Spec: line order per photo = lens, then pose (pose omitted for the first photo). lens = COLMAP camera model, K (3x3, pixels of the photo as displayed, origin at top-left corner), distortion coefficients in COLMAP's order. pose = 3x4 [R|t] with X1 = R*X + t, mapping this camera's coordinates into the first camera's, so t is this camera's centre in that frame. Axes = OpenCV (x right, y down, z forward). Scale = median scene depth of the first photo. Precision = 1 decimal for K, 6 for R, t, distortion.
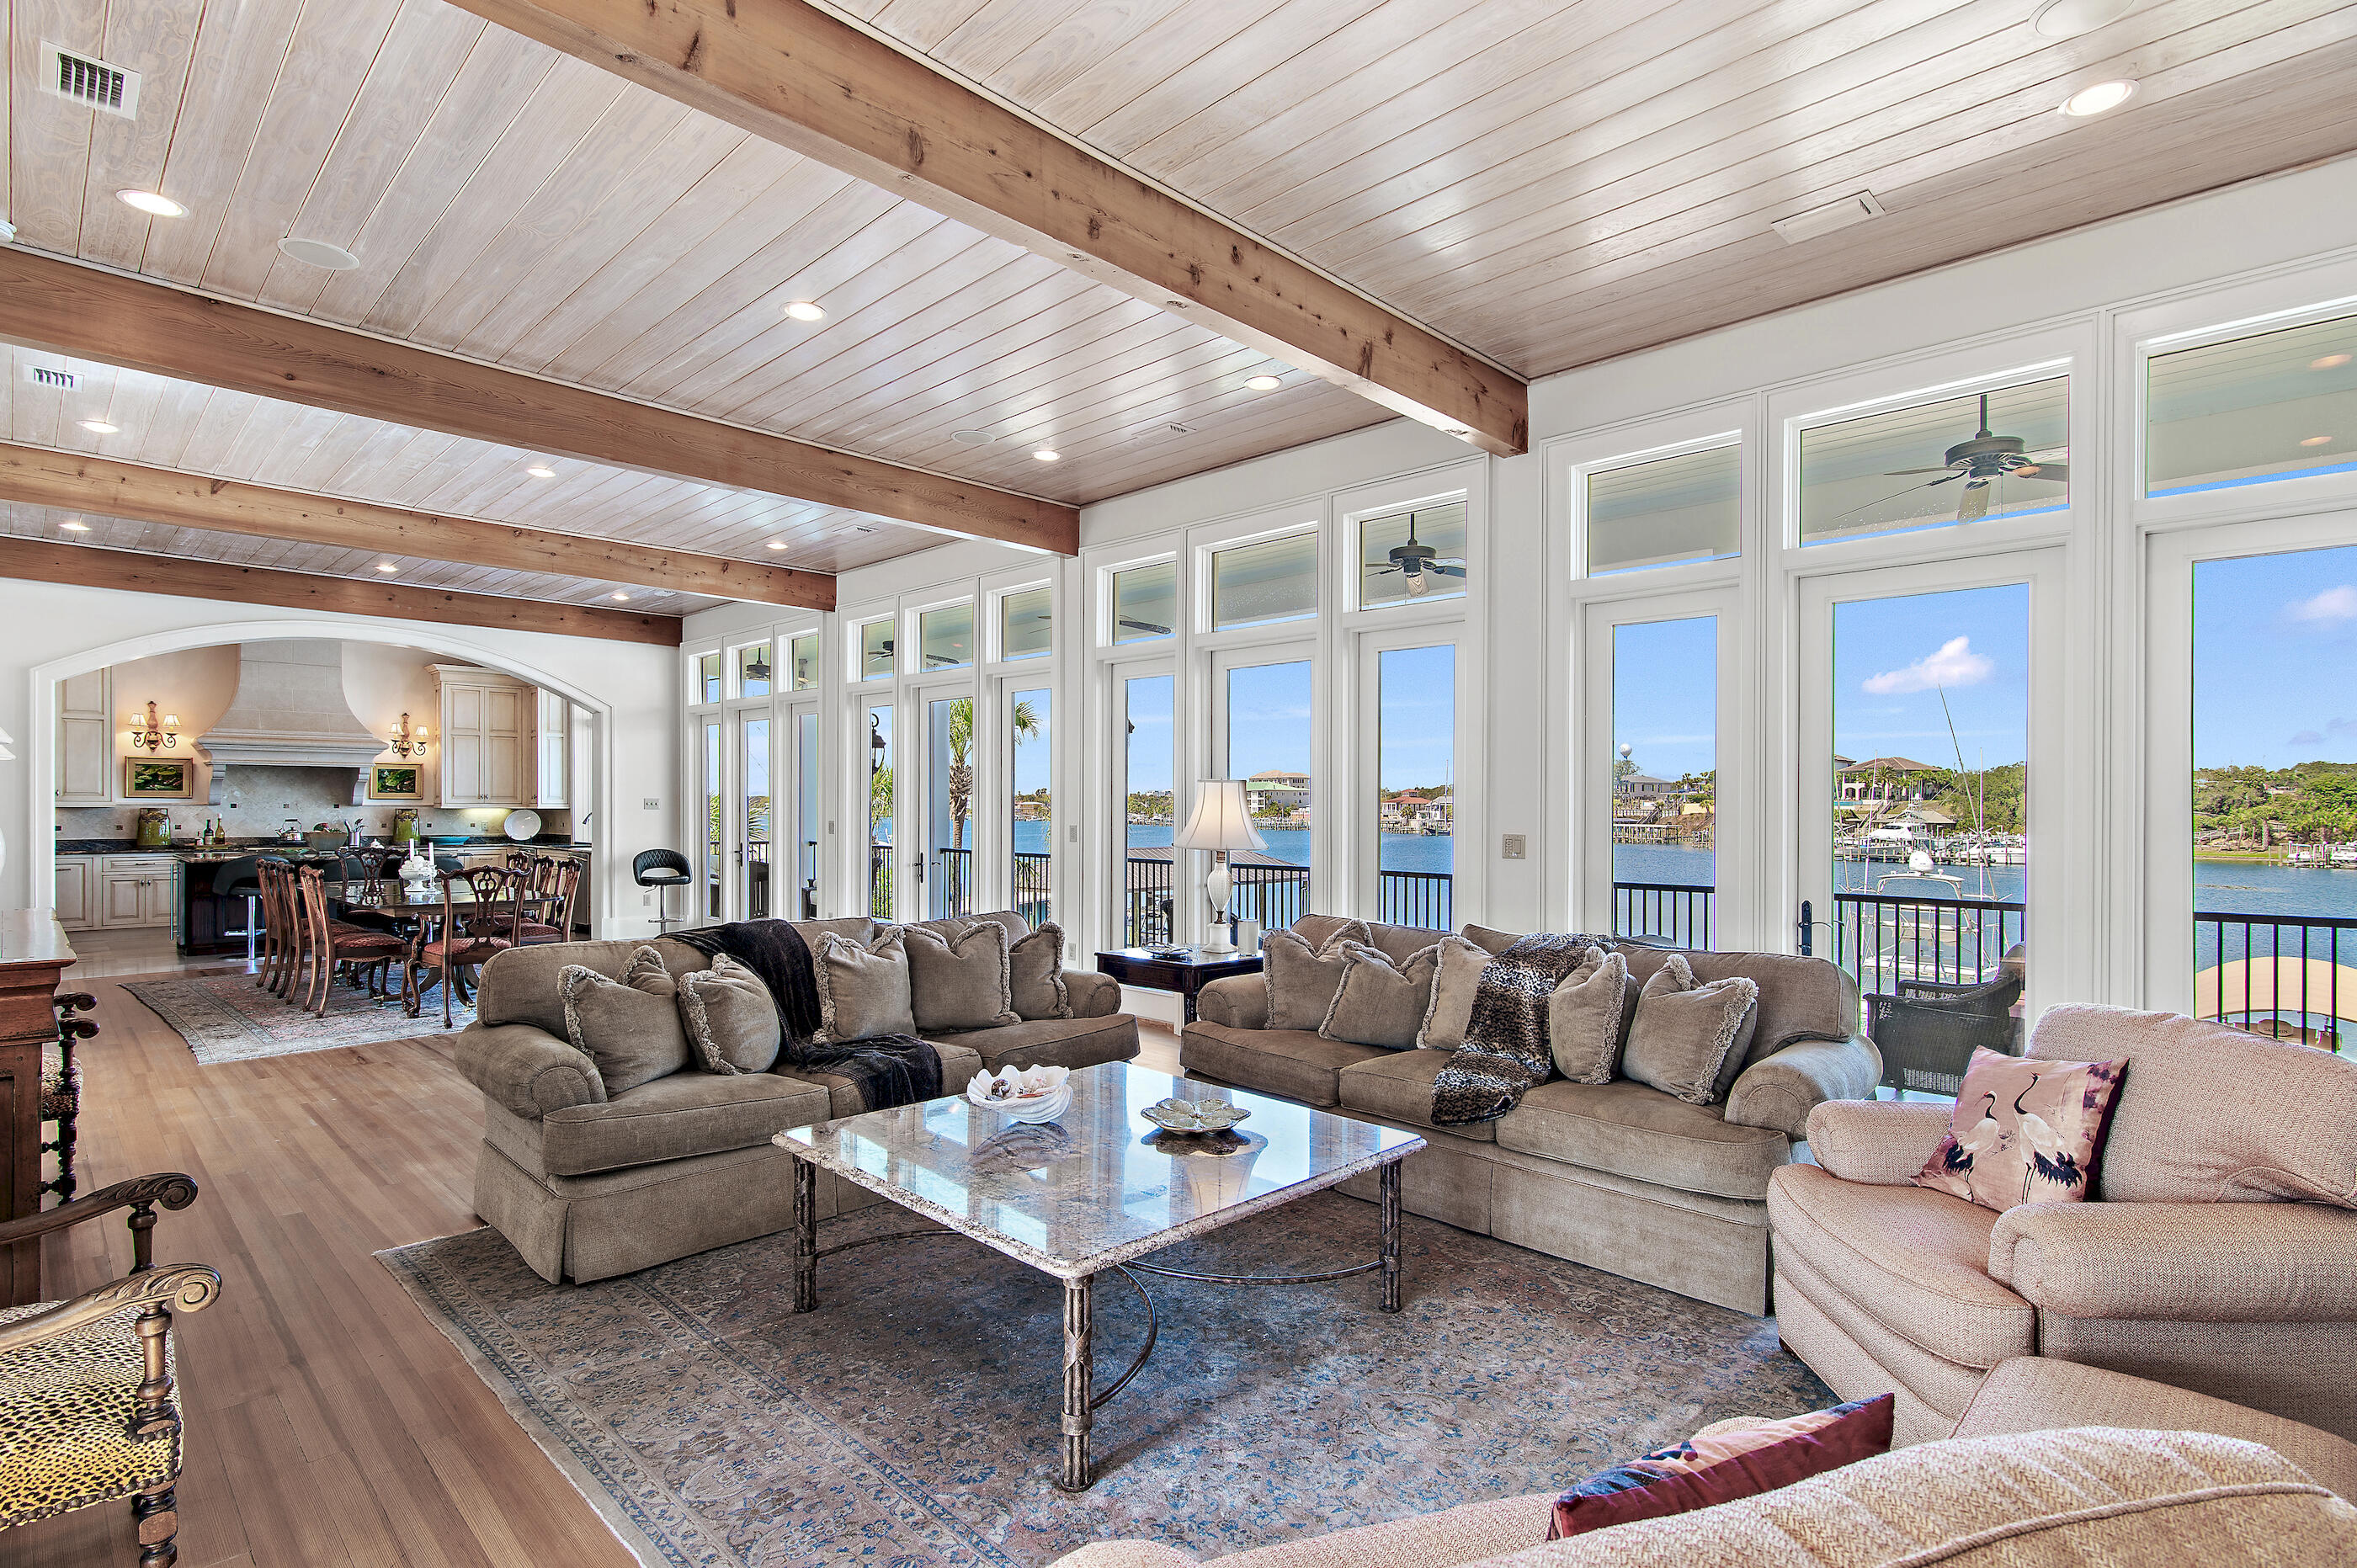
lens RADIAL K [[1146.0, 0, 1171.6], [0, 1146.0, 818.8], [0, 0, 1]] dist [-0.000115, -0.000619]
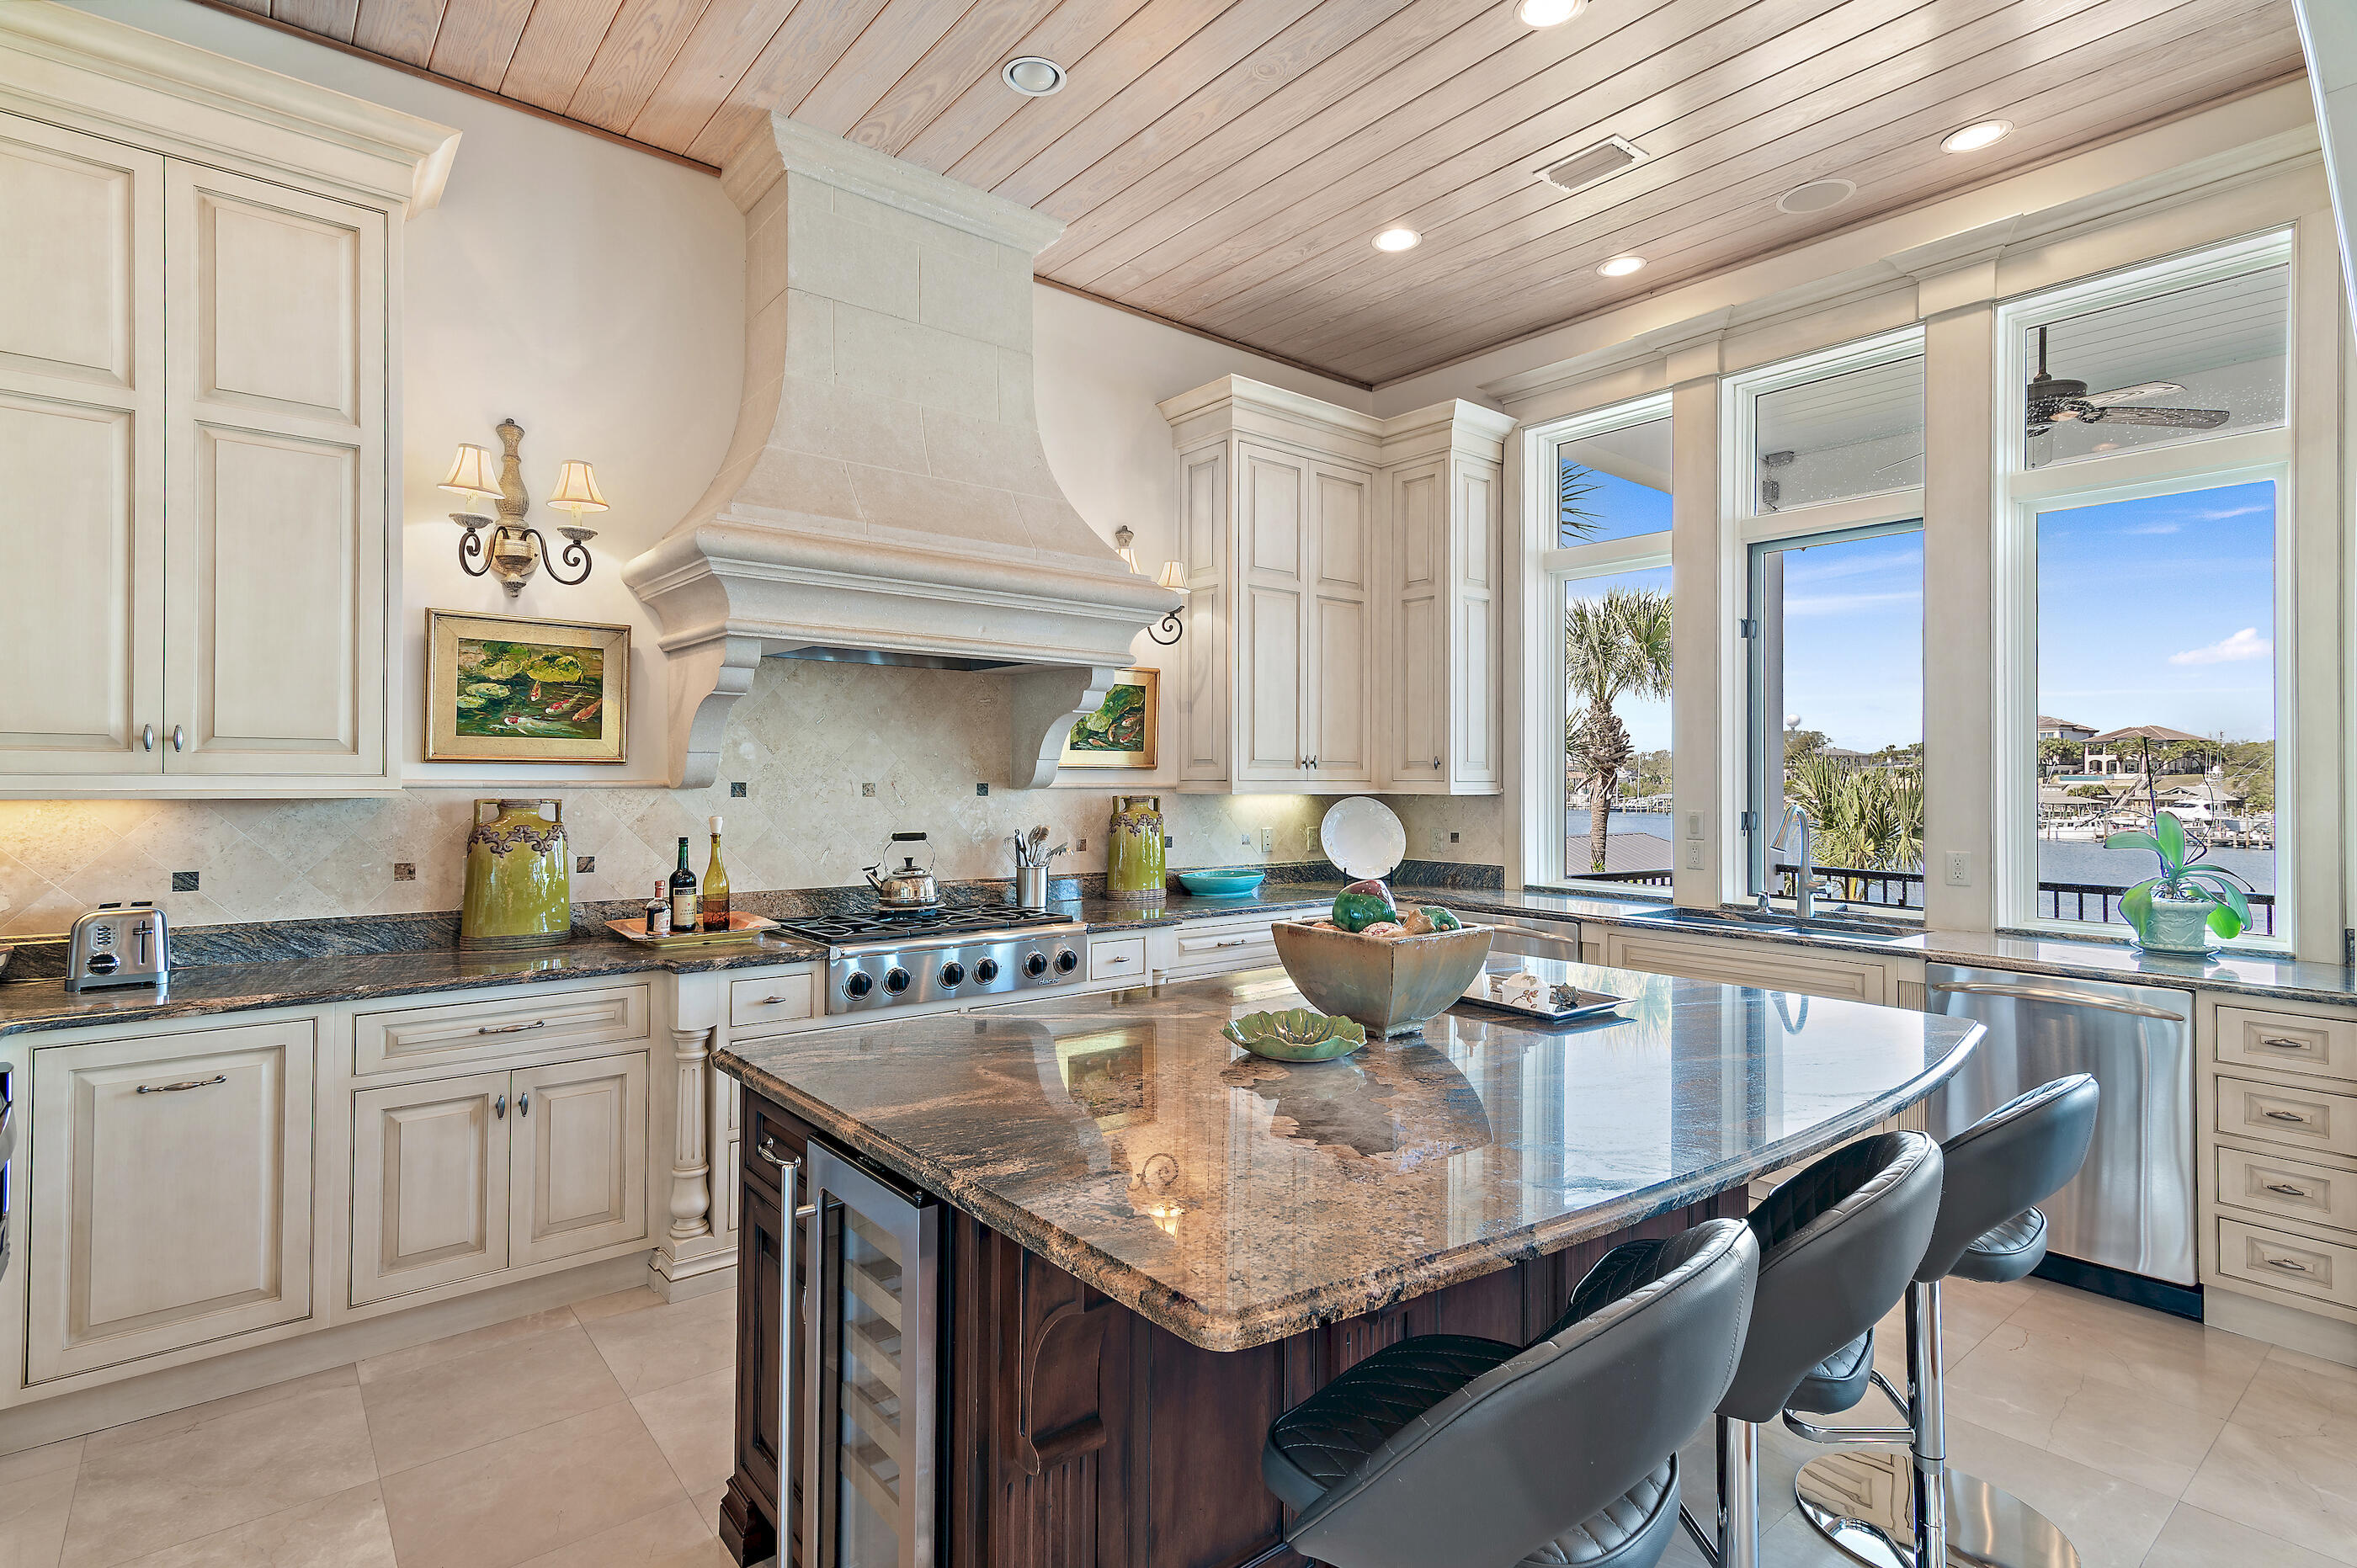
lens RADIAL K [[1136.4, 0, 1178.5], [0, 1136.4, 784.0], [0, 0, 1]] dist [0.004161, 0.000389]
pose [[0.995171, 0.000371, -0.098158, -0.127527], [-0.001157, 0.999968, -0.007958, -0.001989], [0.098152, 0.008033, 0.995139, 0.134673]]
